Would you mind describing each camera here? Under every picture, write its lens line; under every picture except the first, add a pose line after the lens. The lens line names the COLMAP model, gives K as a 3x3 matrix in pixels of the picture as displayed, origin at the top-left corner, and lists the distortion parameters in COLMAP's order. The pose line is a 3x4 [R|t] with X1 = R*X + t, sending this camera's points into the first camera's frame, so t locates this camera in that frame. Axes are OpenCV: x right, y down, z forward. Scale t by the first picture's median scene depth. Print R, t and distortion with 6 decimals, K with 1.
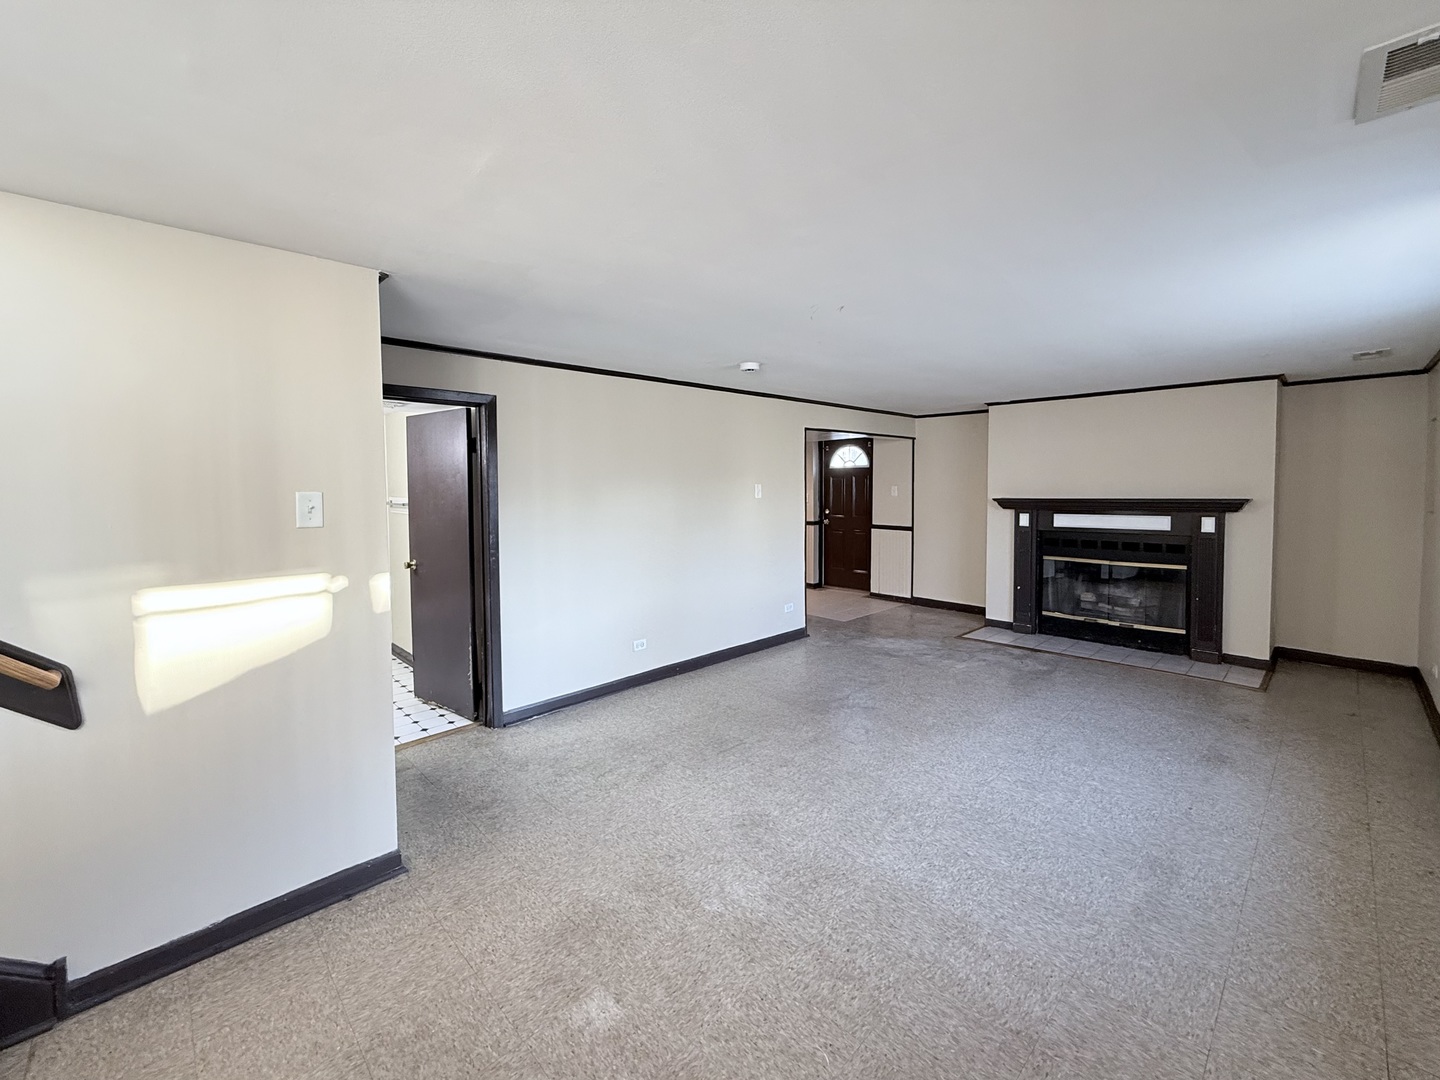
lens RADIAL K [[599.7, 0, 711.3], [0, 599.7, 516.7], [0, 0, 1]] dist [0.001050, -0.000140]
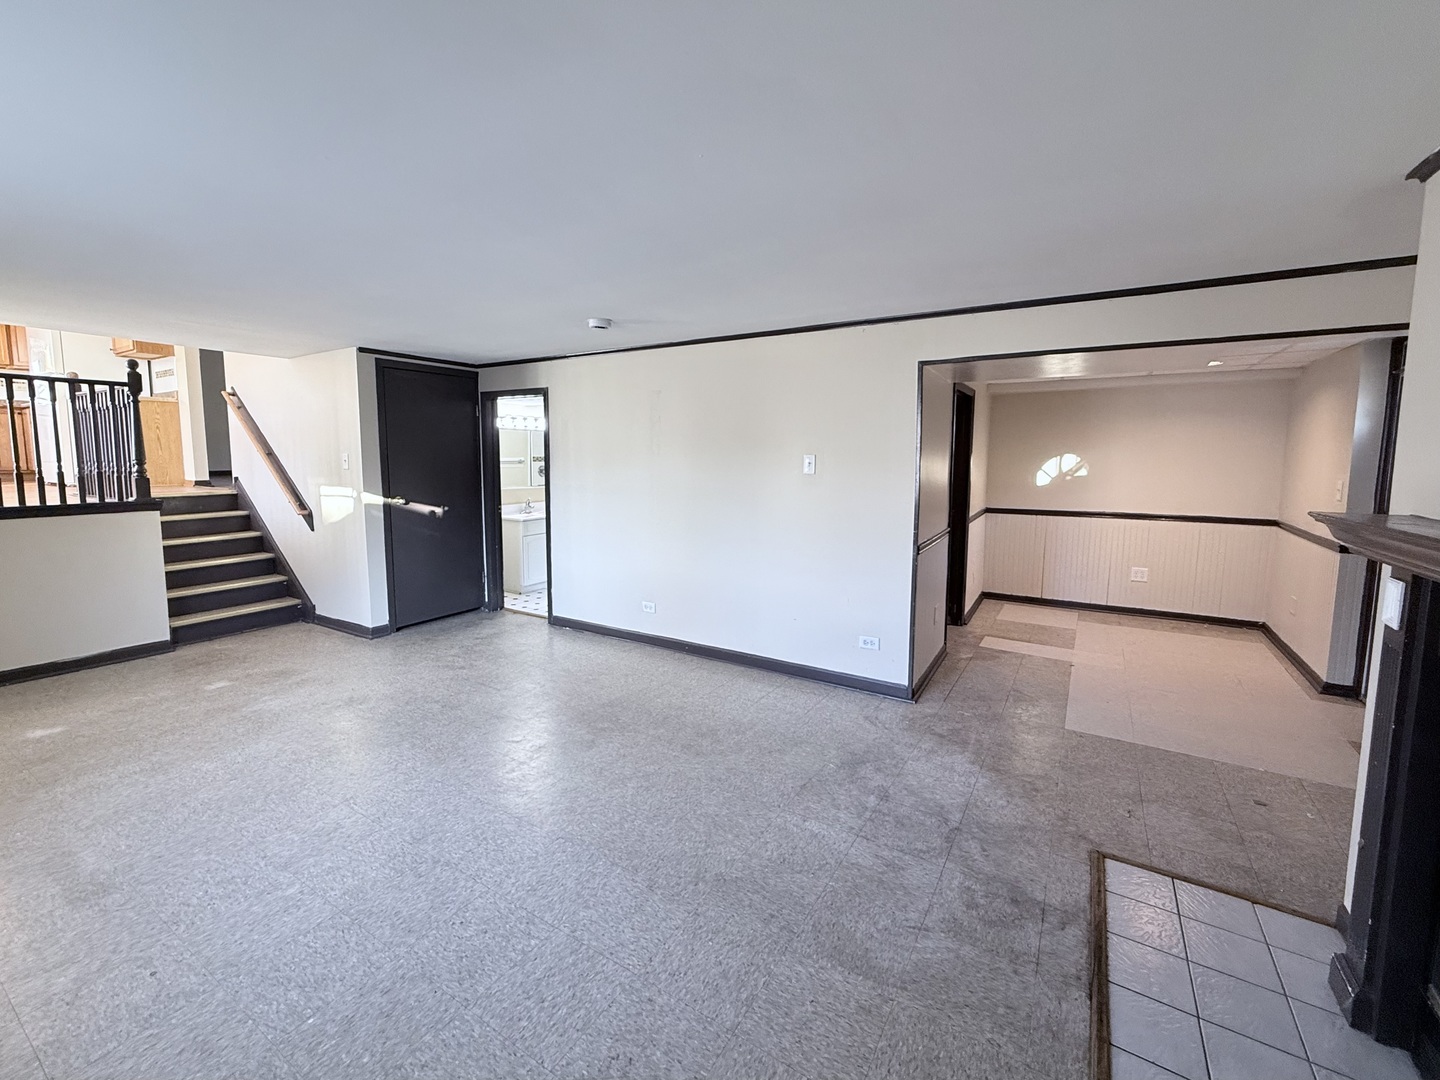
lens RADIAL K [[599.7, 0, 711.3], [0, 599.7, 516.7], [0, 0, 1]] dist [0.001050, -0.000140]
pose [[0.248593, 0.108527, -0.962509, 1.215910], [-0.061052, 0.993483, 0.096251, -0.068452], [0.966682, 0.034836, 0.253599, 1.128981]]
